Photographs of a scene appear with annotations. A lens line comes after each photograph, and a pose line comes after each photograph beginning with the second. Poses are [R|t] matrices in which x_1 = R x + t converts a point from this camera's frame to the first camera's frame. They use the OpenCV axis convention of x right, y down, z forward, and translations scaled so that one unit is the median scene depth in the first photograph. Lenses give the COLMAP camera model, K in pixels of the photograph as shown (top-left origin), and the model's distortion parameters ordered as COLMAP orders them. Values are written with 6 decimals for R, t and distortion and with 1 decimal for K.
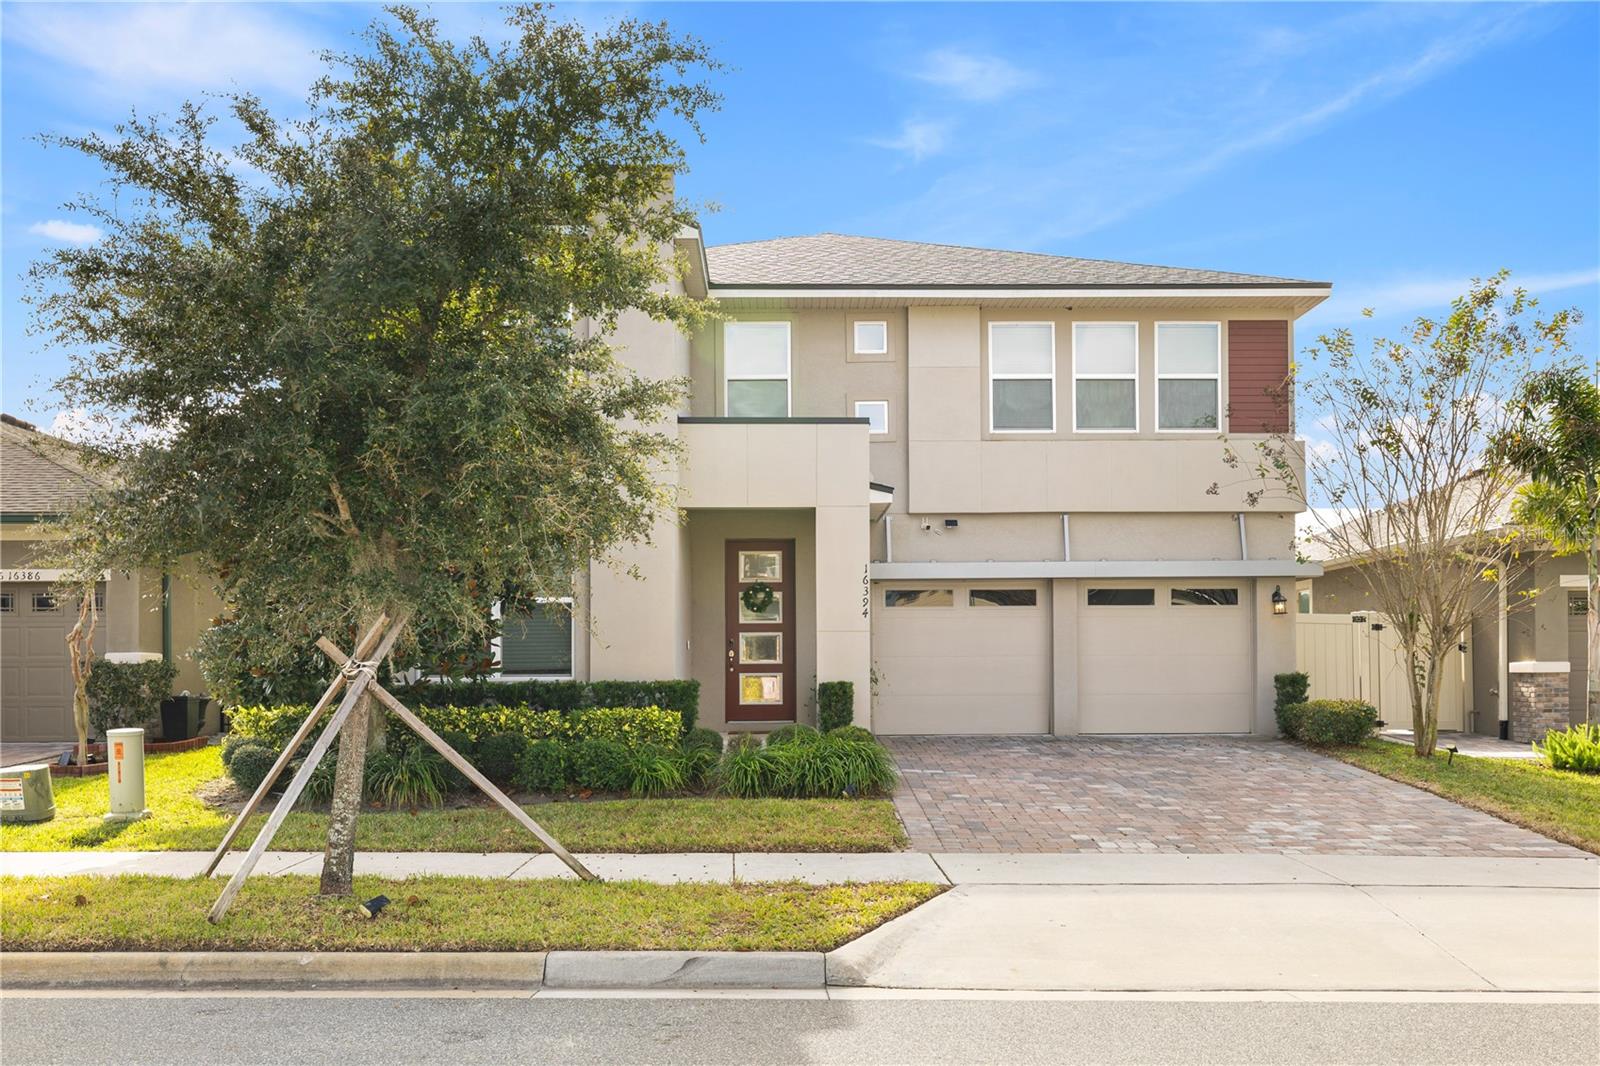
lens RADIAL K [[1362.6, 0, 795.5], [0, 1362.6, 611.7], [0, 0, 1]] dist [0.006362, 0.001263]
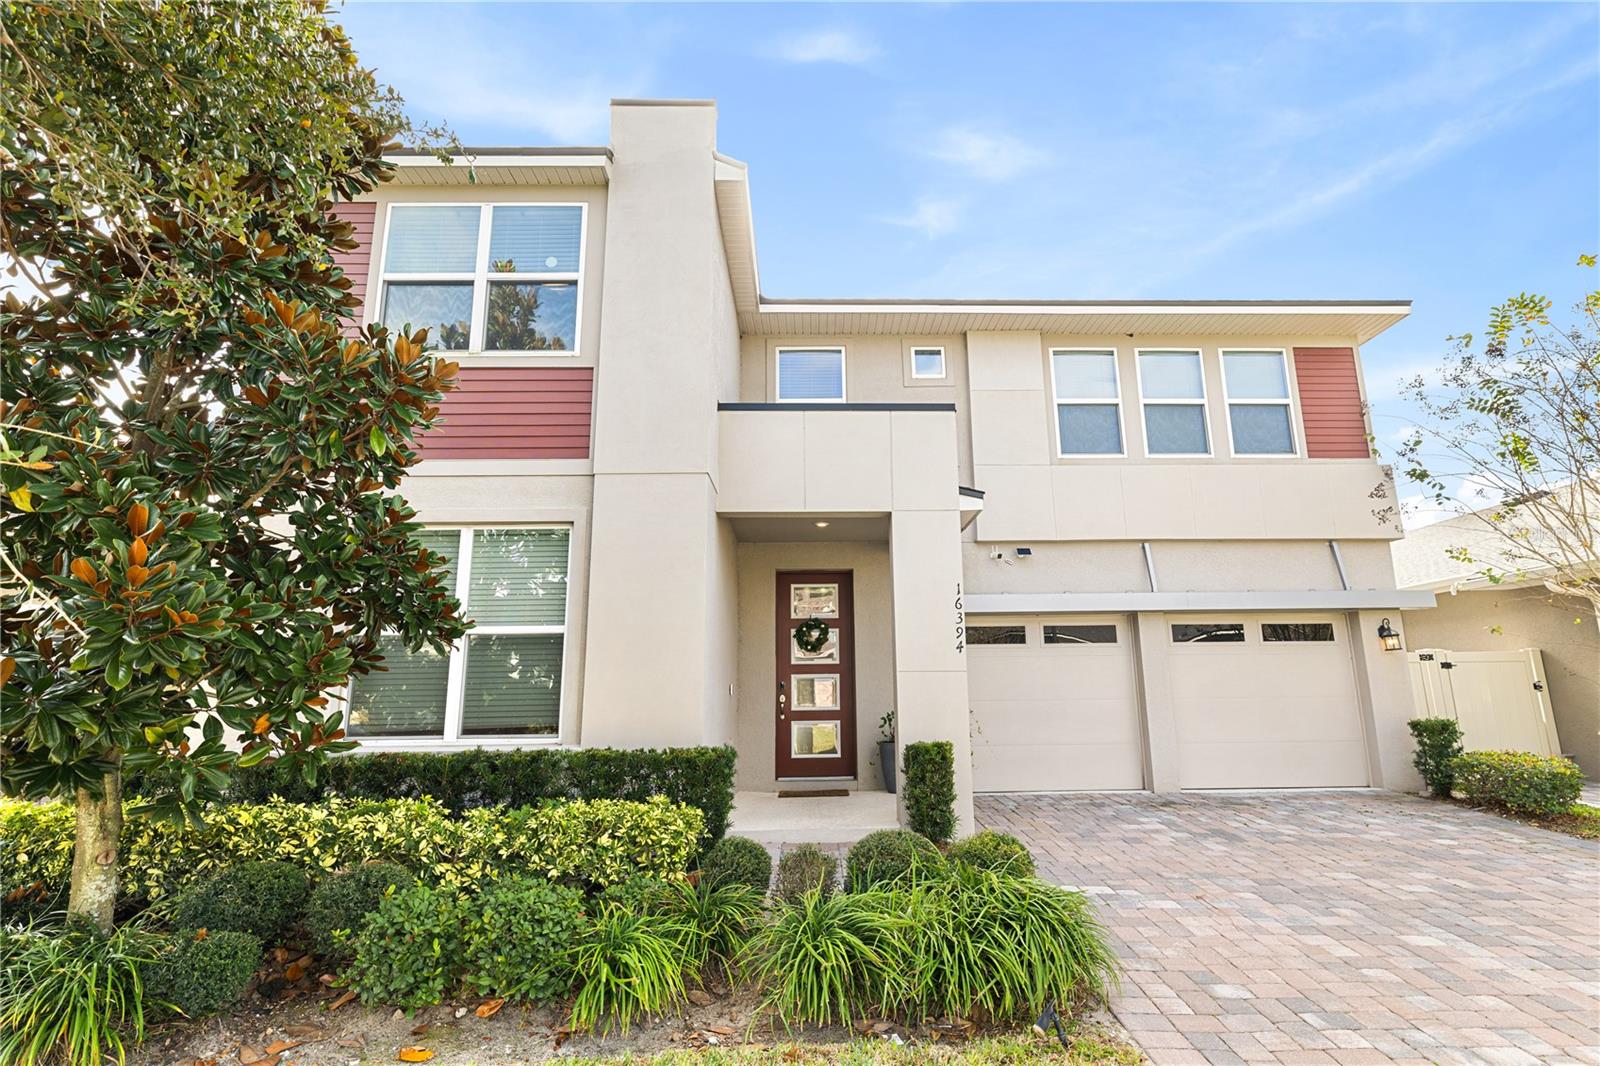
lens RADIAL K [[747.5, 0, 827.2], [0, 747.5, 531.6], [0, 0, 1]] dist [-0.001938, -0.000222]
pose [[0.999848, -0.001802, 0.017355, -0.026388], [0.004824, 0.984434, -0.175691, 0.009281], [-0.016768, 0.175748, 0.984292, 0.503857]]
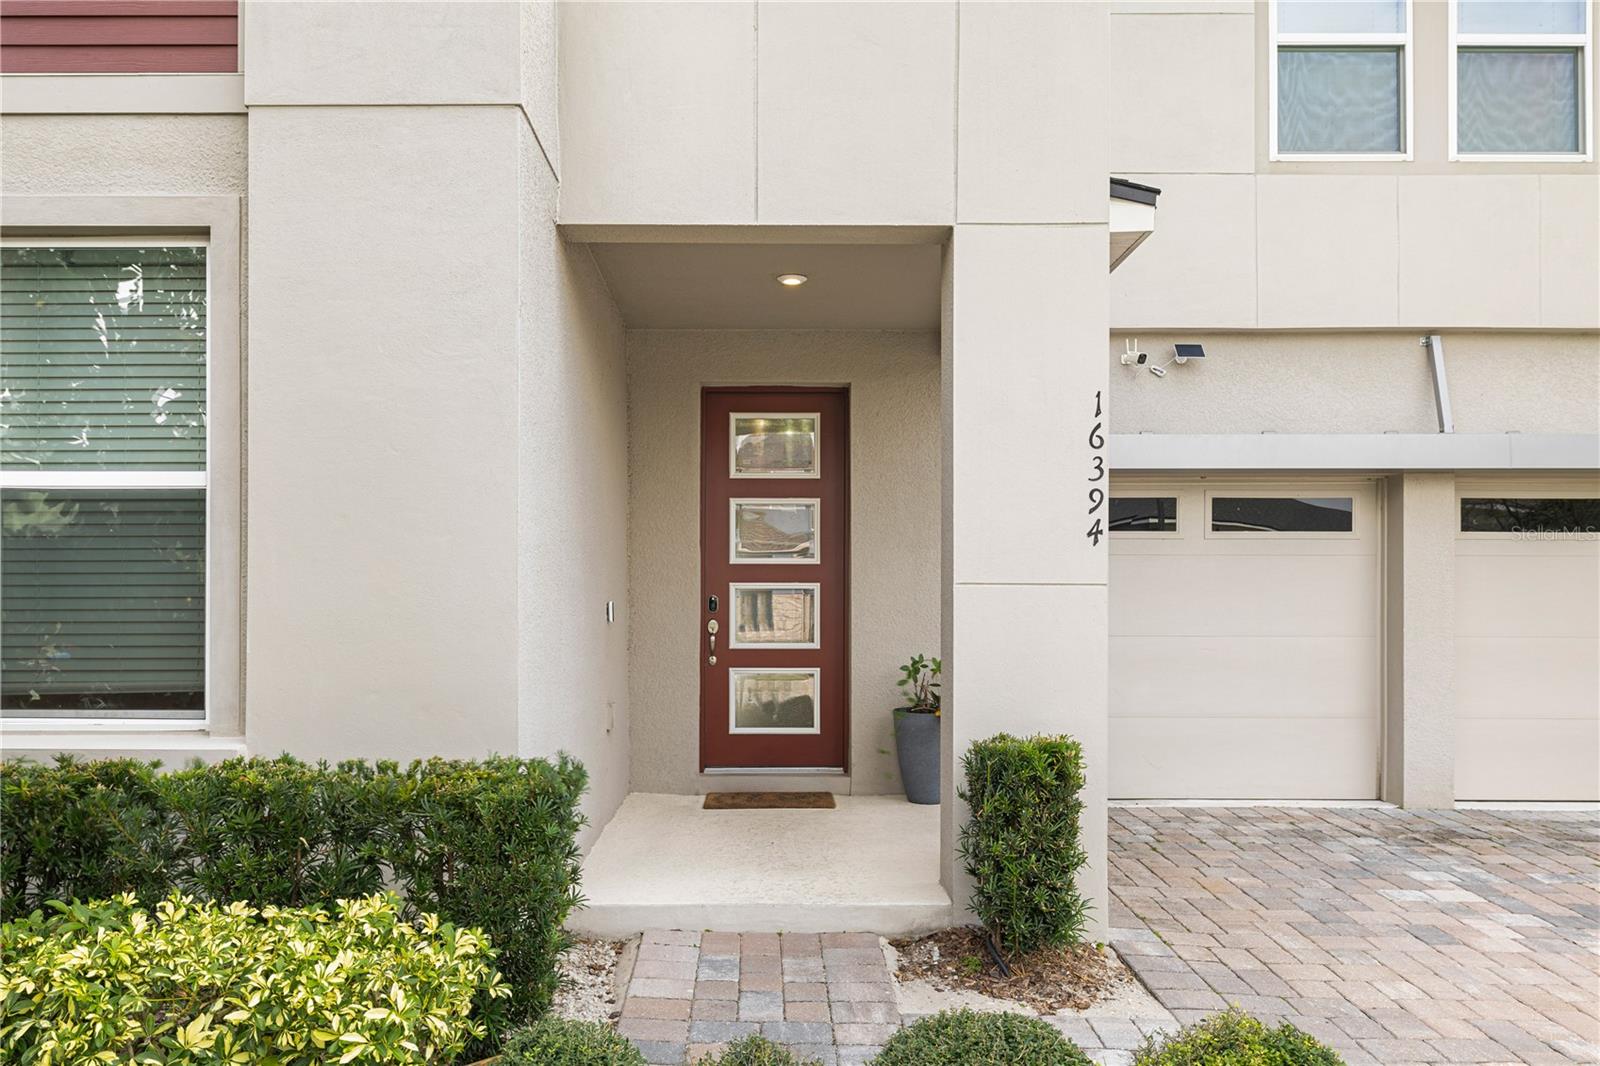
lens RADIAL K [[1074.0, 0, 791.9], [0, 1074.0, 587.7], [0, 0, 1]] dist [0.015977, 0.000531]
pose [[0.999798, 0.008185, 0.018344, -0.026809], [-0.008594, 0.999713, 0.022345, 0.008467], [-0.018156, -0.022498, 0.999582, 0.632375]]
